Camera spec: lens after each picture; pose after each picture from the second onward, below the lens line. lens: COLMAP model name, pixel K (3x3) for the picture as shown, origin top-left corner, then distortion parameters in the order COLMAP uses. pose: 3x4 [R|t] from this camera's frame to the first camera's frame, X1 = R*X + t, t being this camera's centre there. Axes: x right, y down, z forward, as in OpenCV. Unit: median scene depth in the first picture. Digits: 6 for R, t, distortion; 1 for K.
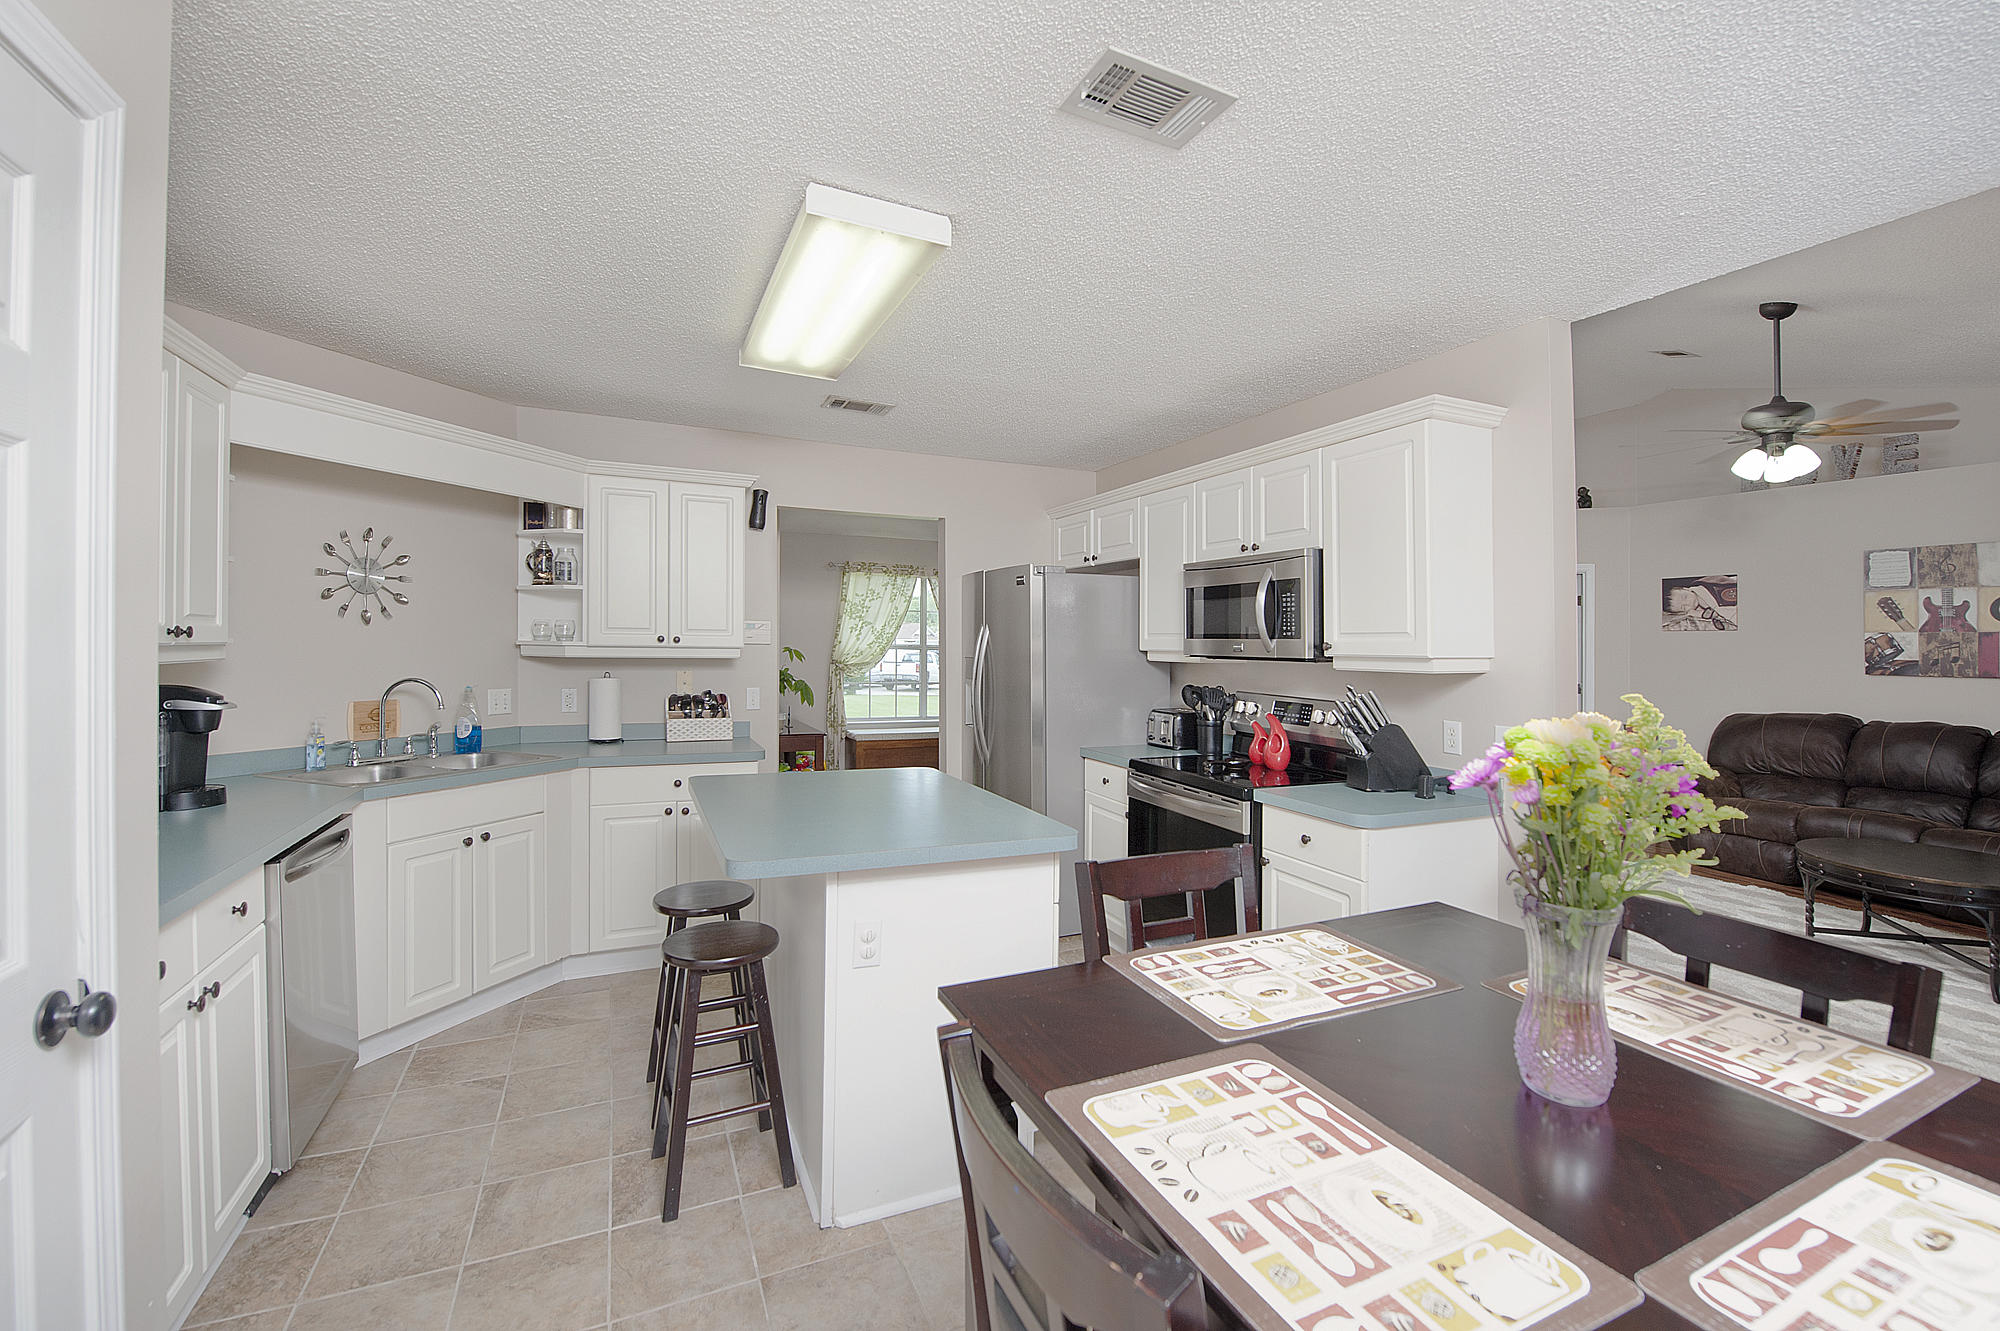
lens RADIAL K [[850.2, 0, 1123.1], [0, 850.2, 627.4], [0, 0, 1]] dist [-0.032657, -0.000076]
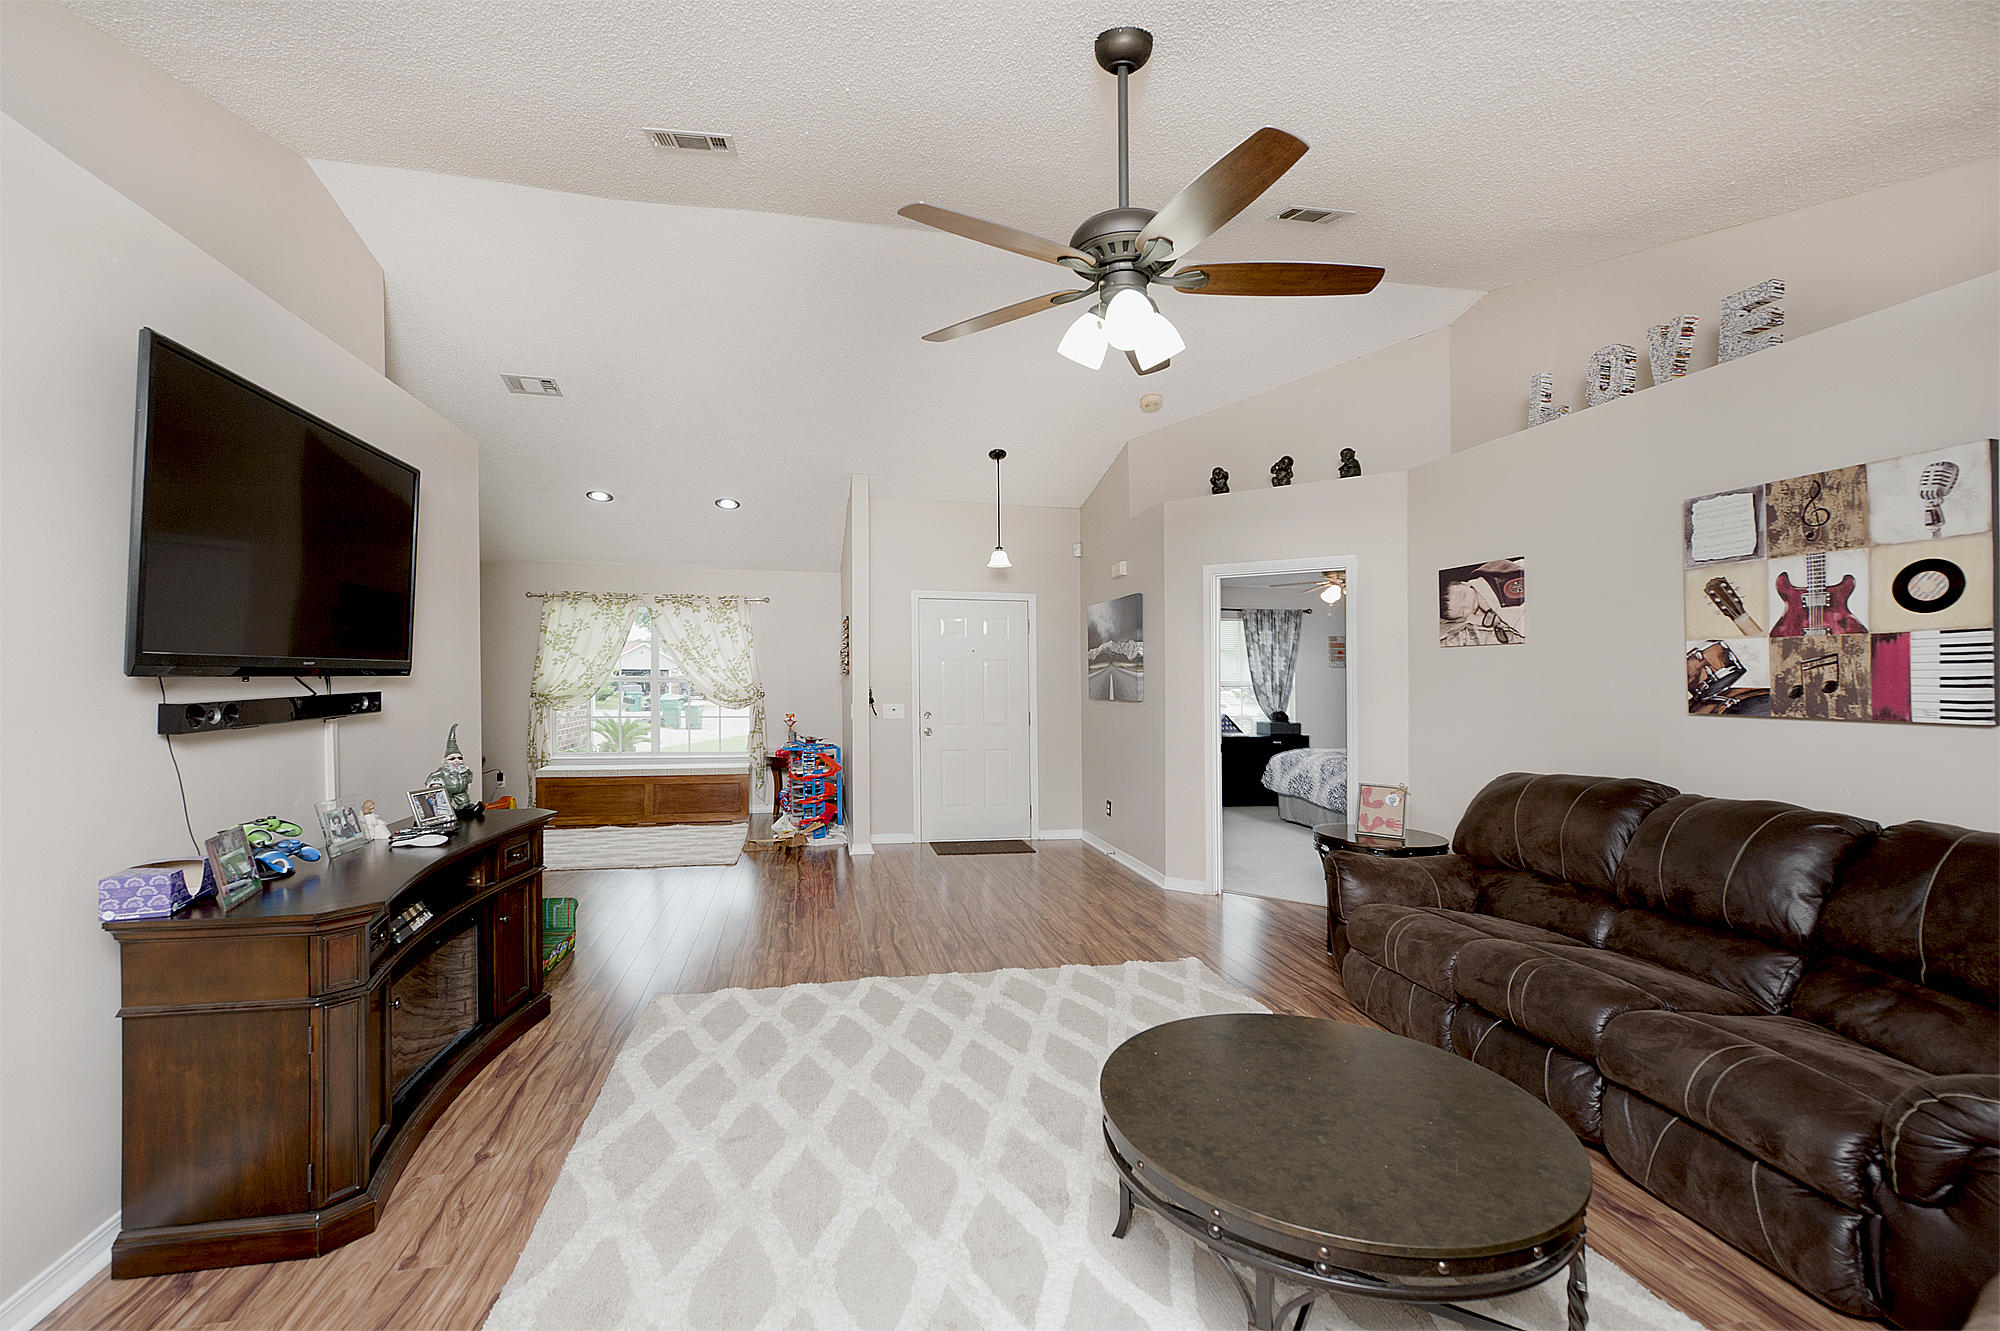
lens RADIAL K [[828.2, 0, 1028.9], [0, 828.2, 676.8], [0, 0, 1]] dist [-0.000263, -0.000633]
pose [[0.965737, -0.008348, -0.259387, 0.615720], [0.012830, 0.999796, 0.015591, 0.016990], [0.259204, -0.018385, 0.965648, 0.326281]]
